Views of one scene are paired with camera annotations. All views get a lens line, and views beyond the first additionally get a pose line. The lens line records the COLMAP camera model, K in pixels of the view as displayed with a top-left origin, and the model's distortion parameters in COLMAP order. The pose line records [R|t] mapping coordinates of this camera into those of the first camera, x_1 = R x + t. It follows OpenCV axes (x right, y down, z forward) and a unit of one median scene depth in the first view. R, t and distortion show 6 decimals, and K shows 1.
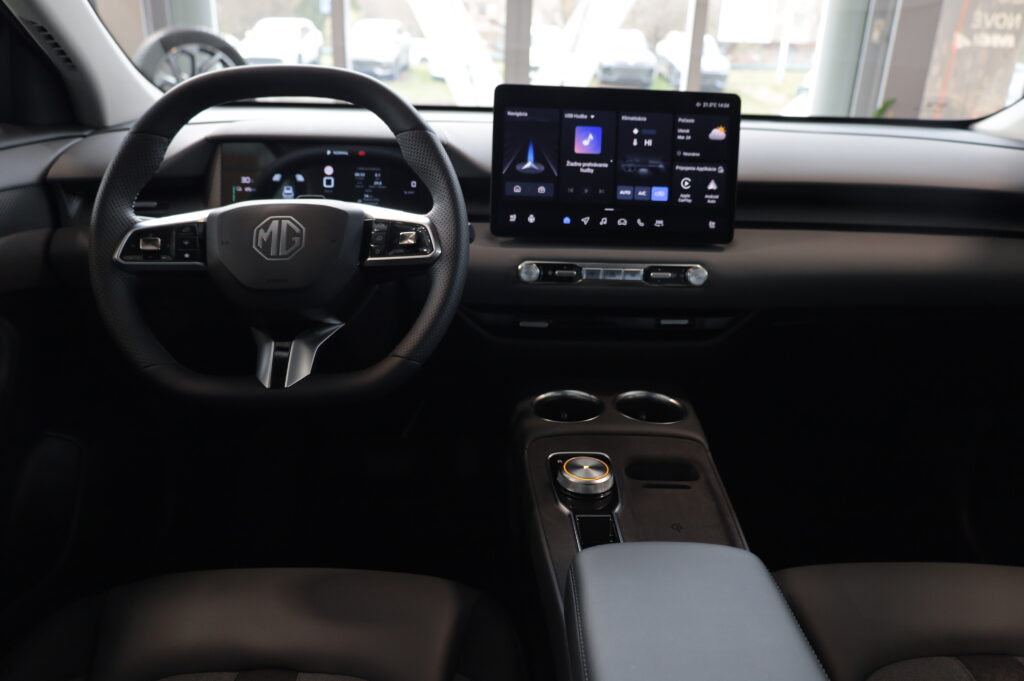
lens RADIAL K [[724.9, 0, 512.0], [0, 724.9, 340.5], [0, 0, 1]] dist [-0.004944, 0.002650]
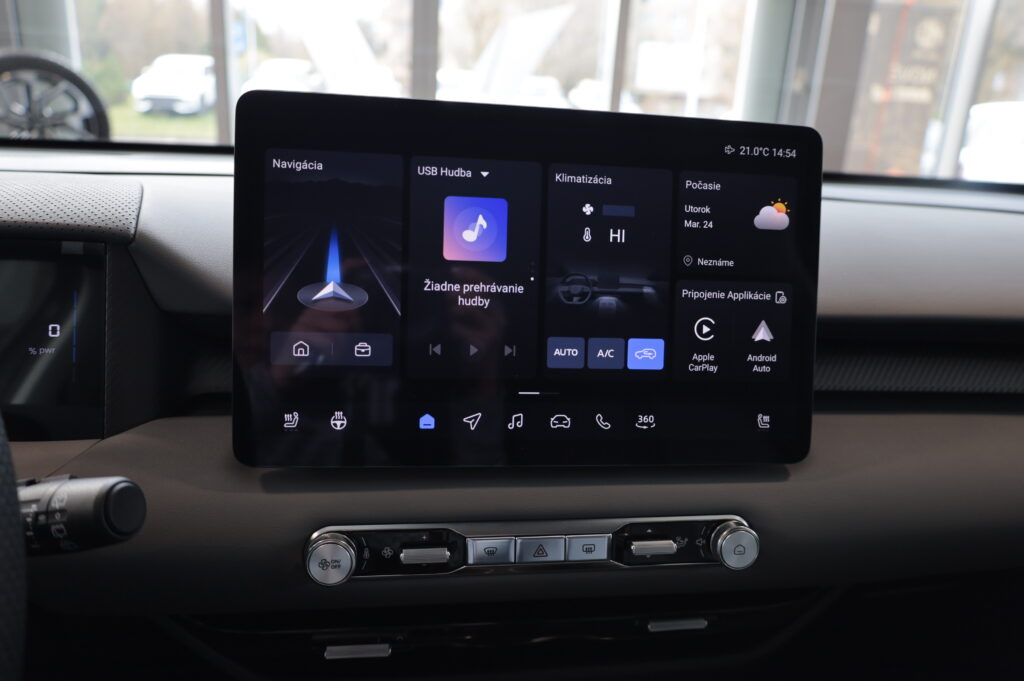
lens RADIAL K [[724.9, 0, 512.0], [0, 724.9, 340.5], [0, 0, 1]] dist [-0.004944, 0.002650]
pose [[0.993580, -0.011763, 0.112515, 0.077915], [0.018392, 0.998144, -0.058058, -0.187528], [-0.111623, 0.059755, 0.991952, 0.586840]]
